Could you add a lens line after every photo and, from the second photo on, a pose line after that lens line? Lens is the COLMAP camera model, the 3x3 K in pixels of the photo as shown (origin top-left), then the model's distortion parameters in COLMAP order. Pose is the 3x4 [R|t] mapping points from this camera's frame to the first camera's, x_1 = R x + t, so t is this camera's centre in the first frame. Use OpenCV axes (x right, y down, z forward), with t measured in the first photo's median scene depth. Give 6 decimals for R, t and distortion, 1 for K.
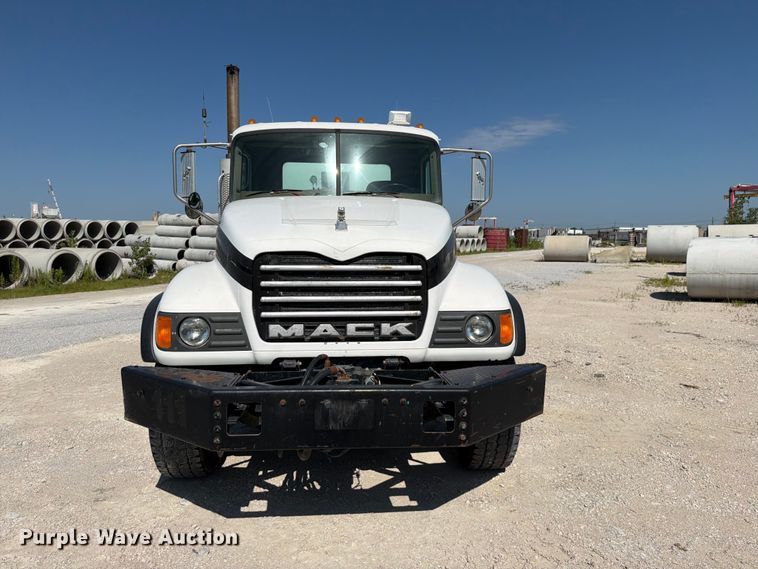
lens RADIAL K [[535.2, 0, 379.1], [0, 535.2, 285.0], [0, 0, 1]] dist [0.040158, -0.059933]
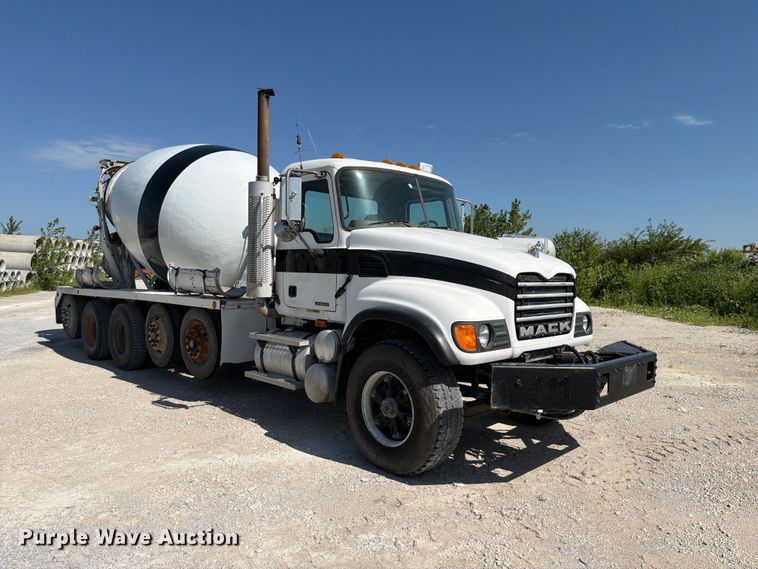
lens RADIAL K [[535.2, 0, 384.7], [0, 535.2, 289.3], [0, 0, 1]] dist [0.040158, -0.059933]
pose [[0.751591, -0.009325, 0.659563, -1.243035], [0.038771, 0.998796, -0.030060, 0.006856], [-0.658489, 0.048165, 0.751048, 0.205043]]
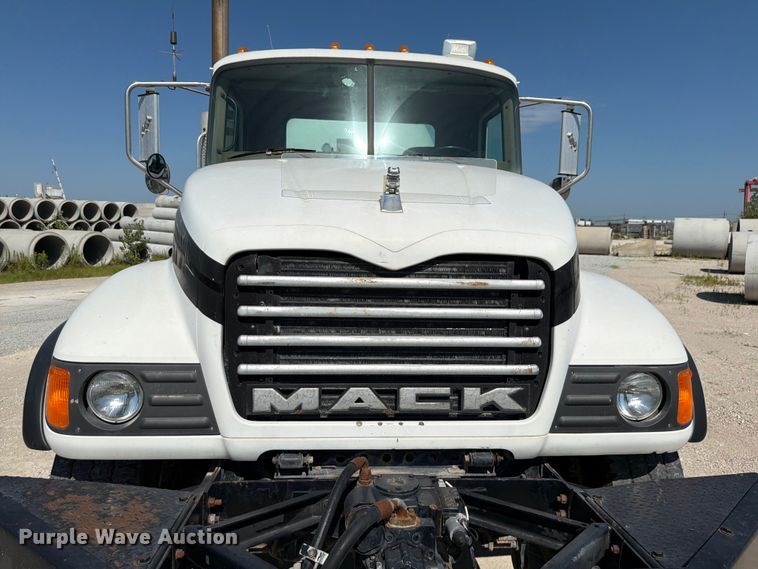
lens RADIAL K [[535.2, 0, 380.2], [0, 535.2, 289.5], [0, 0, 1]] dist [0.040158, -0.059933]
pose [[0.999778, 0.020373, -0.005361, -0.074860], [-0.020194, 0.999298, 0.031544, -0.039054], [0.006000, -0.031428, 0.999488, 0.445163]]
